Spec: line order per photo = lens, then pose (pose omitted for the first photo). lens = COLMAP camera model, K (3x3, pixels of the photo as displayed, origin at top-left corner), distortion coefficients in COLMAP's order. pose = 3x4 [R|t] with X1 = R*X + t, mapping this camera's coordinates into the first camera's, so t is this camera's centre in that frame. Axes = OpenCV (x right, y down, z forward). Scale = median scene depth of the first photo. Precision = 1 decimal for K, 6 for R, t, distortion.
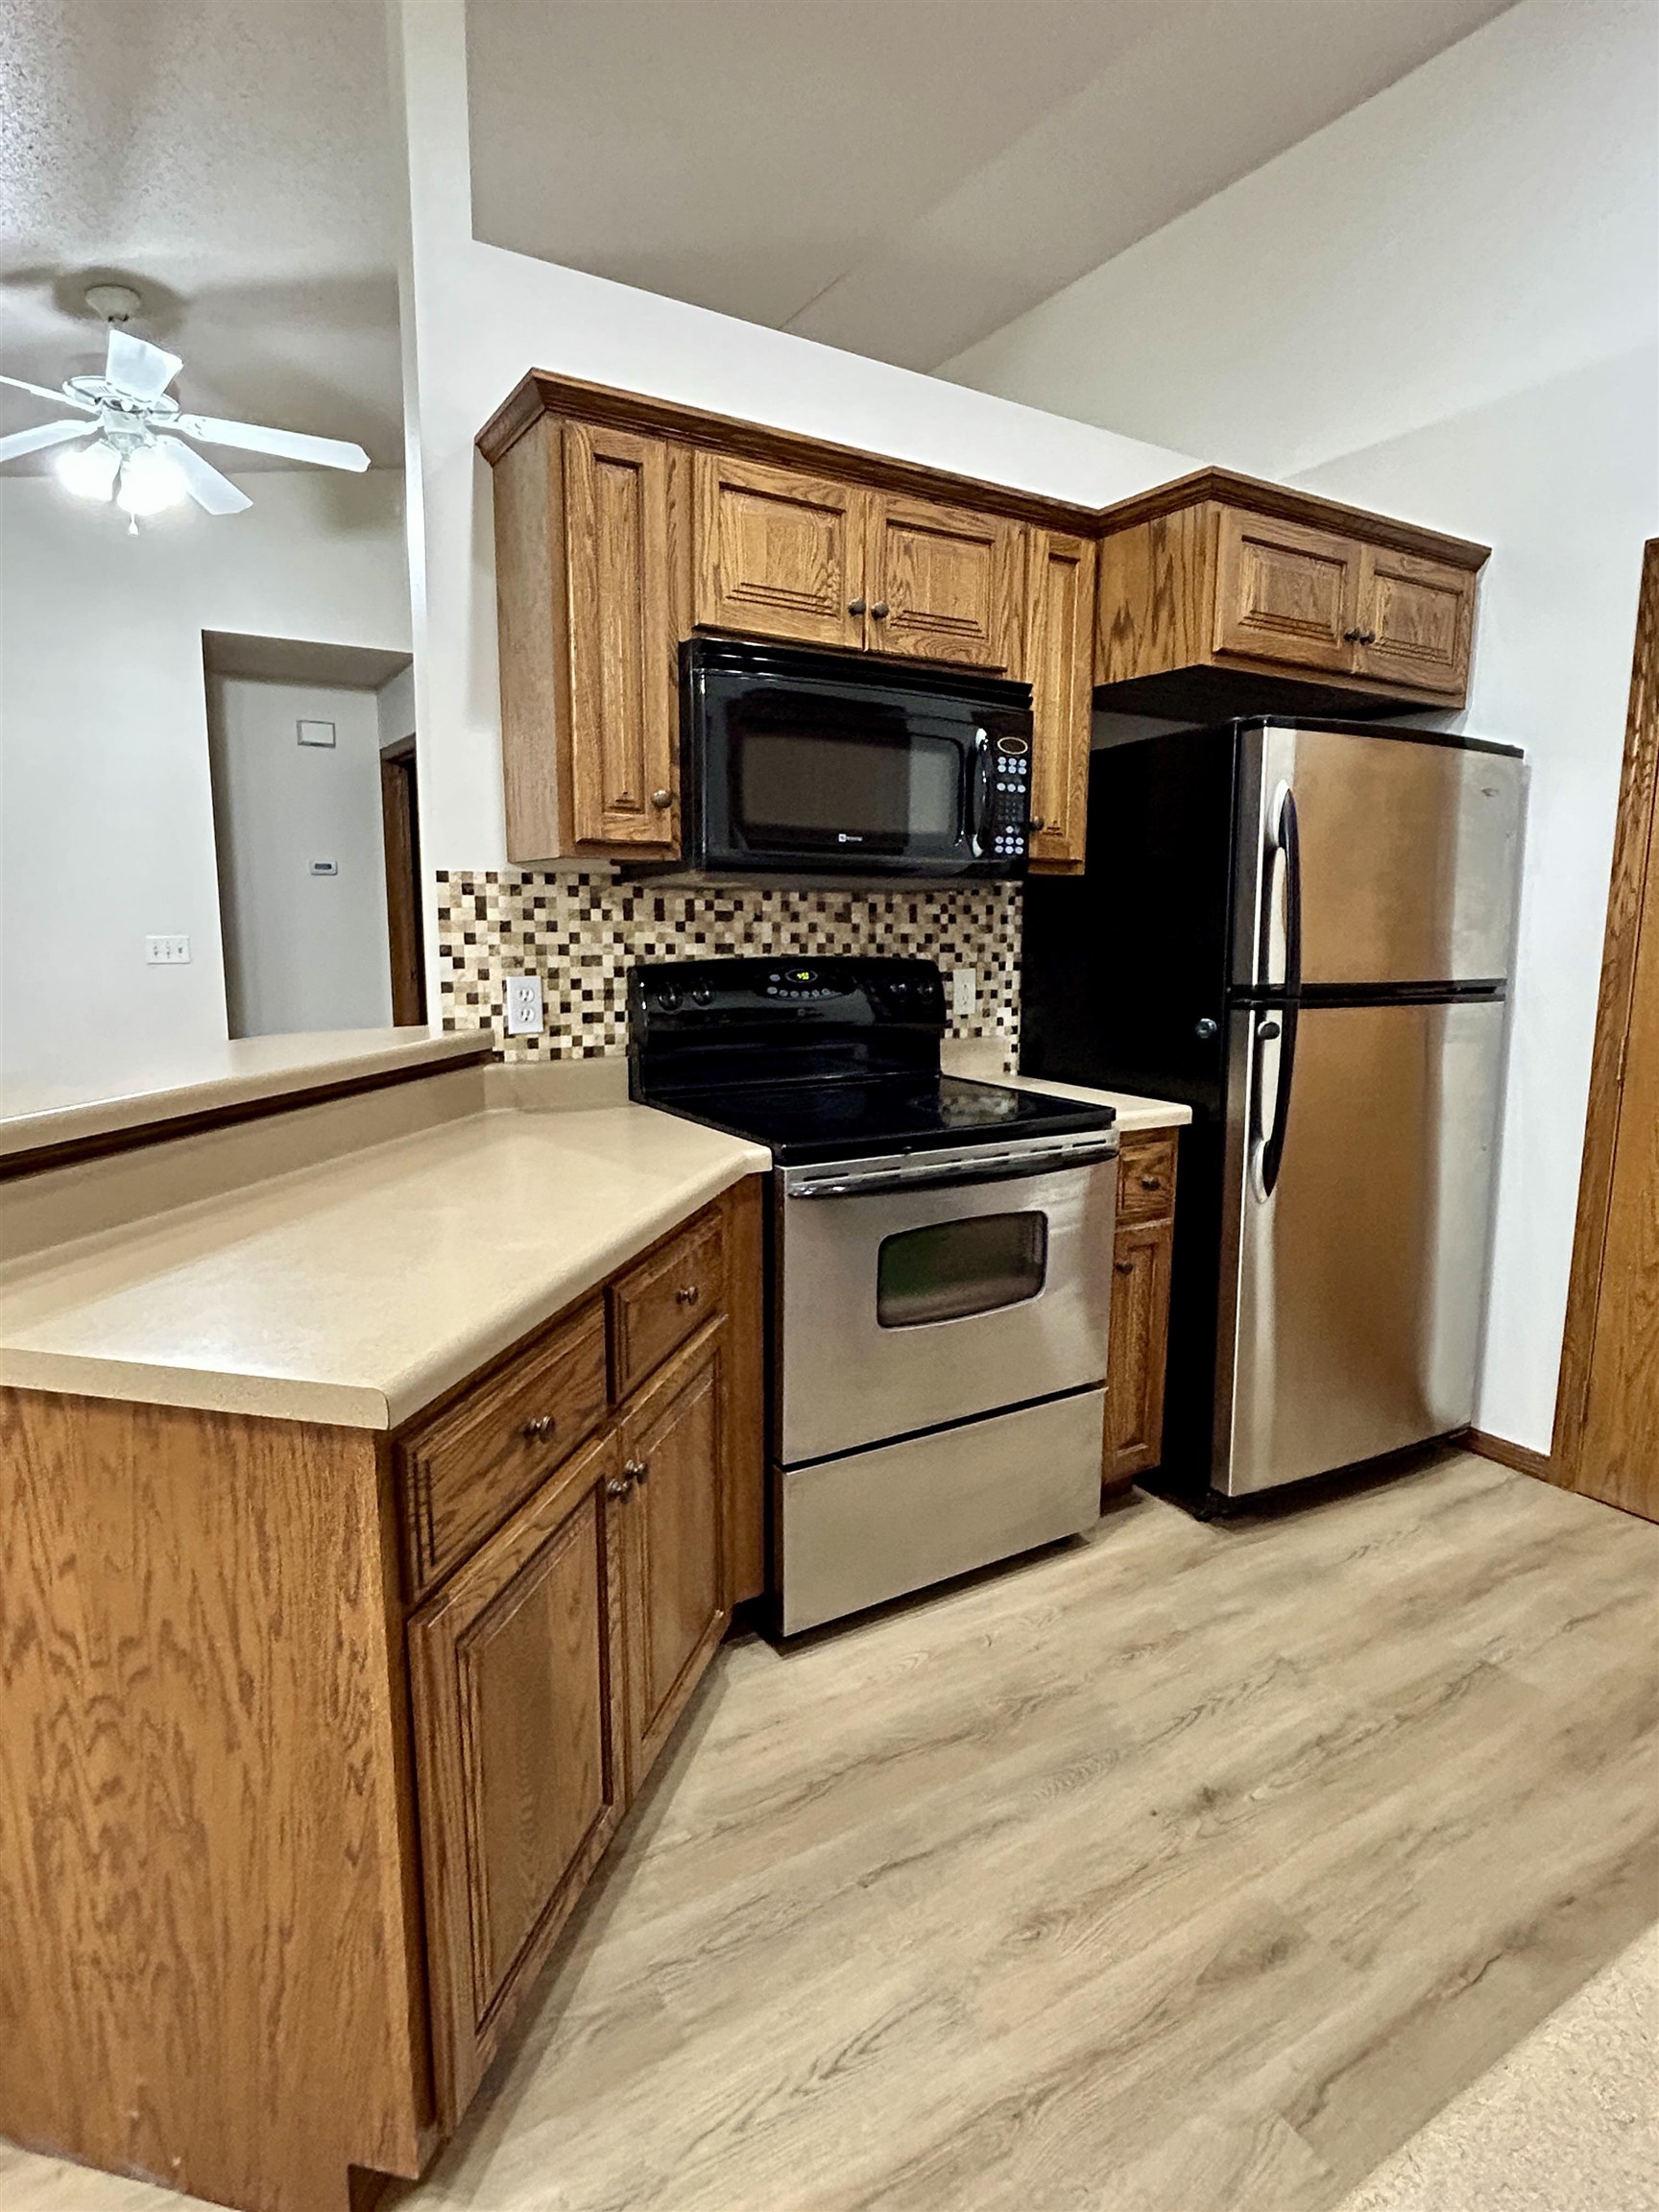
lens RADIAL K [[1188.2, 0, 832.9], [0, 1188.2, 1105.2], [0, 0, 1]] dist [-0.002616, 0.001271]
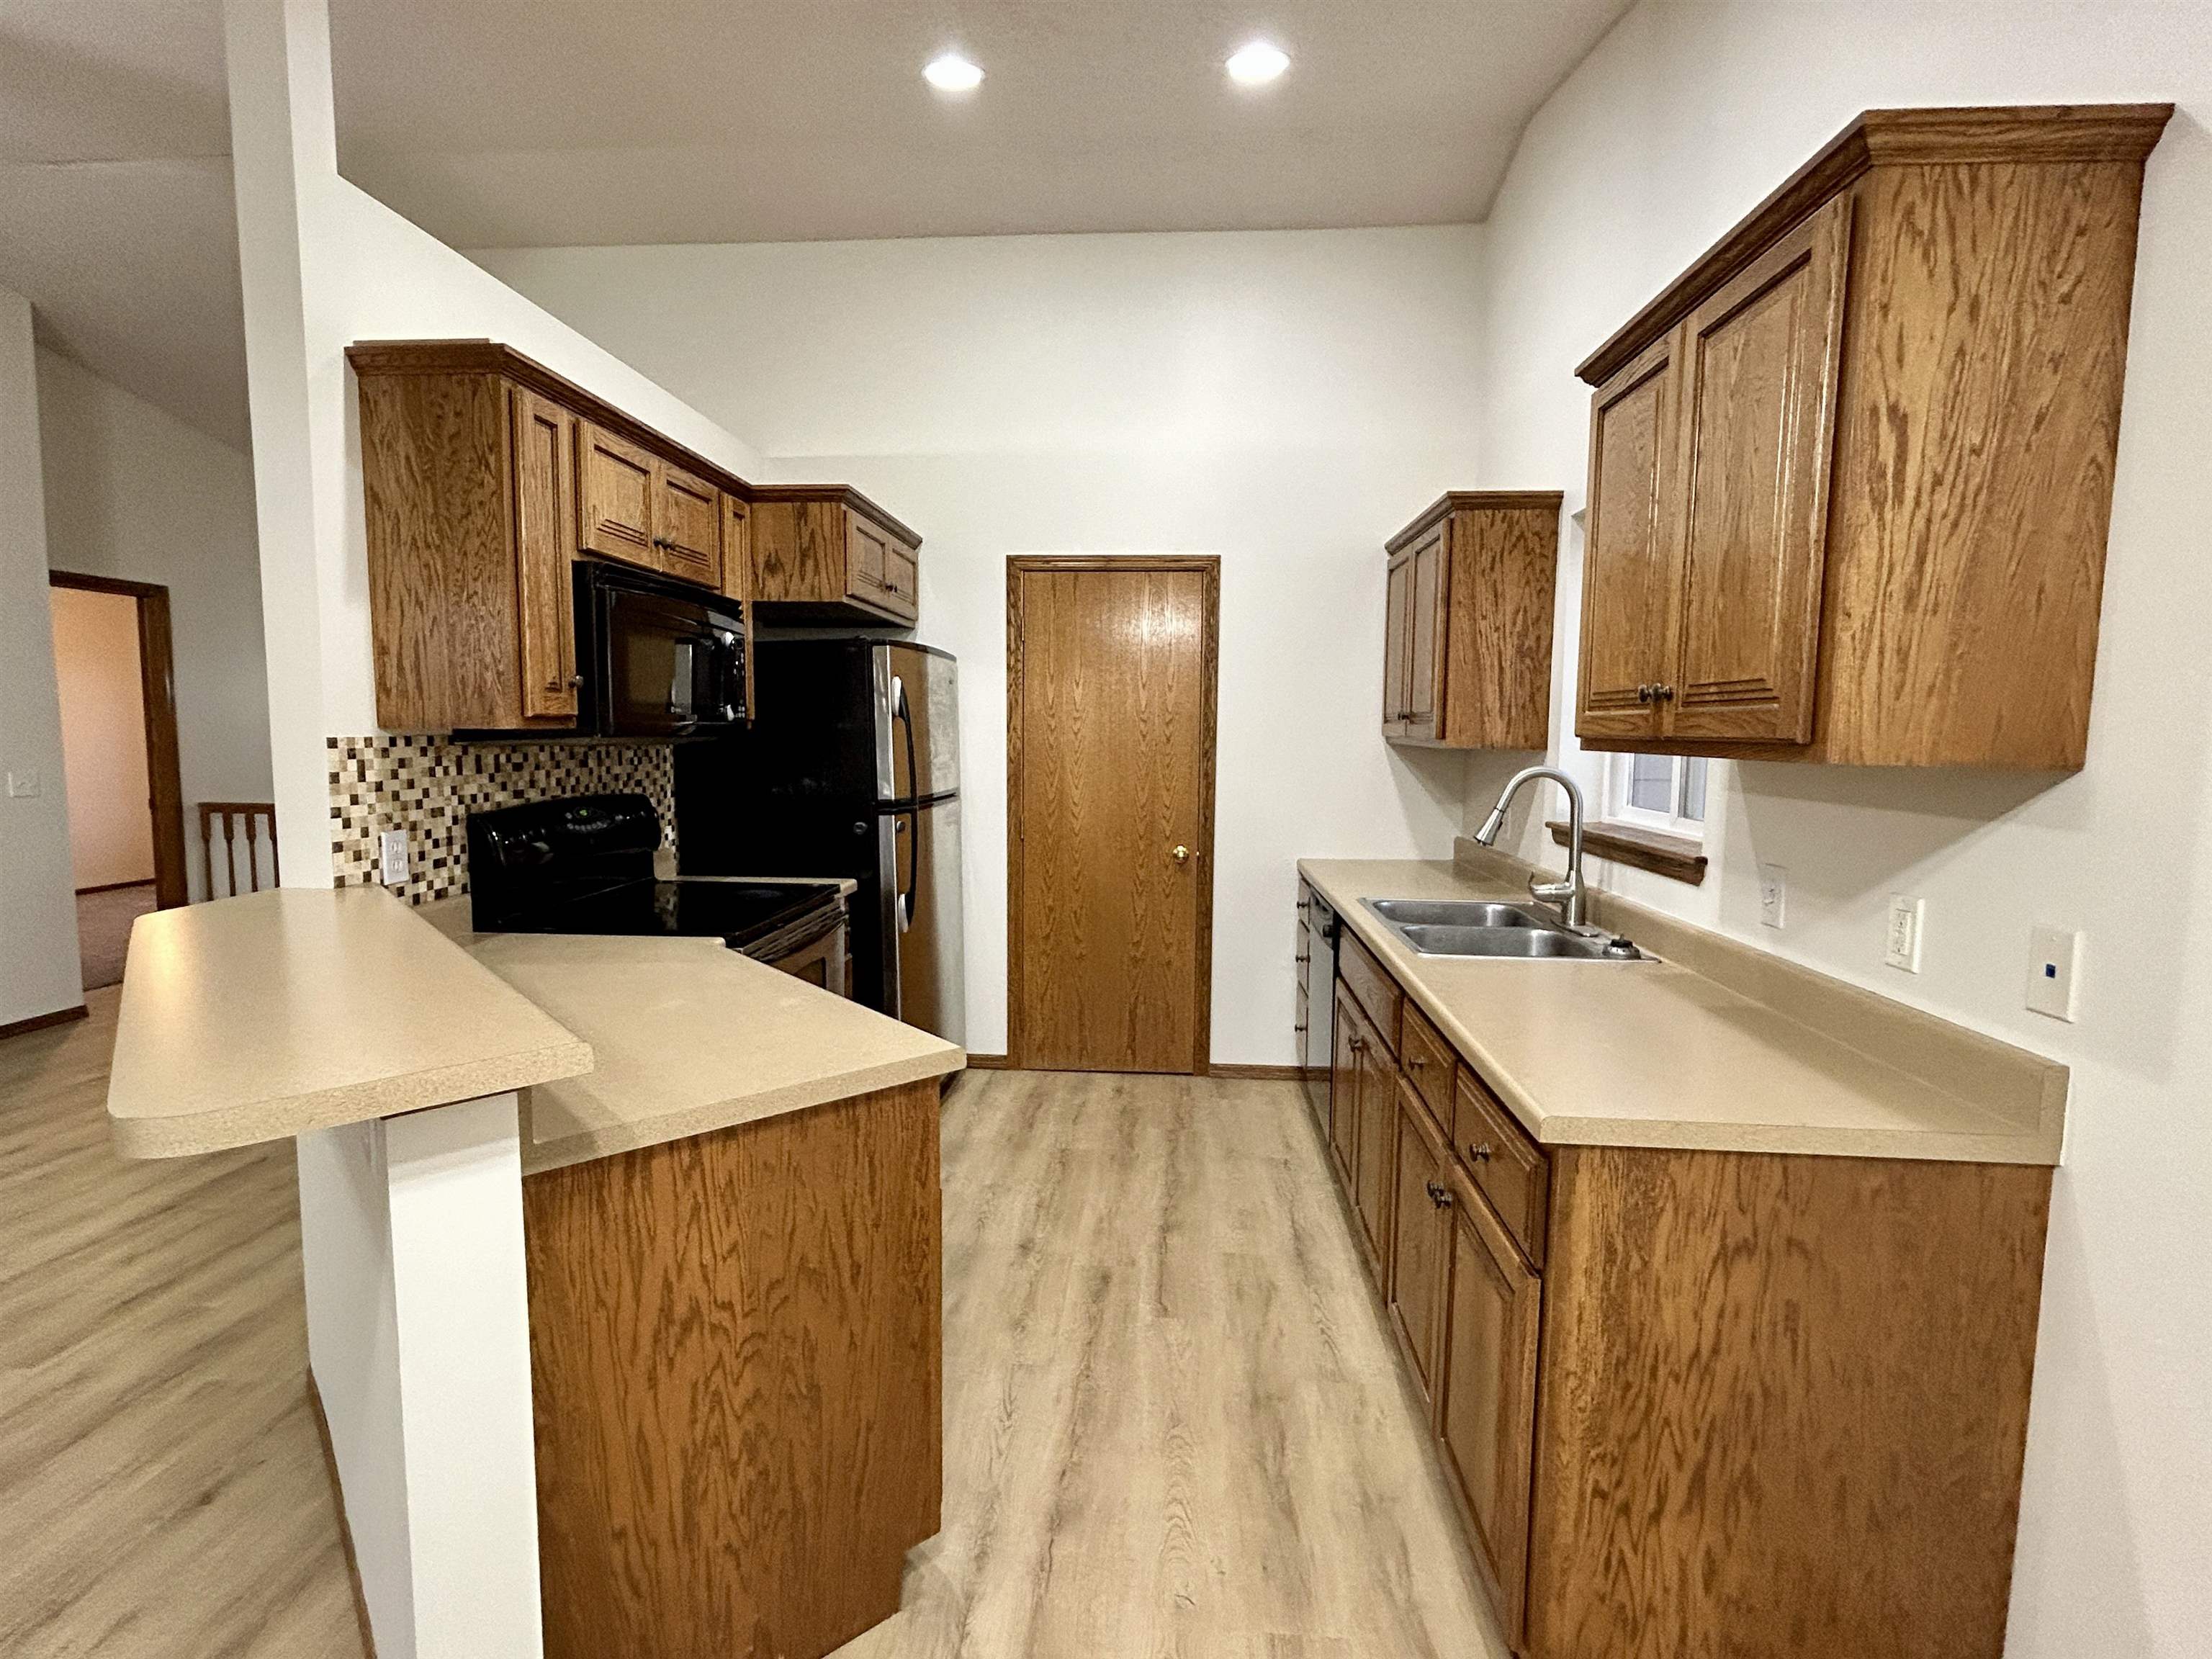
lens RADIAL K [[1037.8, 0, 1103.4], [0, 1037.8, 825.2], [0, 0, 1]] dist [-0.004107, -0.000316]
pose [[0.593897, -0.078112, 0.800740, -0.610705], [0.124618, 0.992195, 0.004361, -0.035898], [-0.794831, 0.097197, 0.598996, -0.079440]]
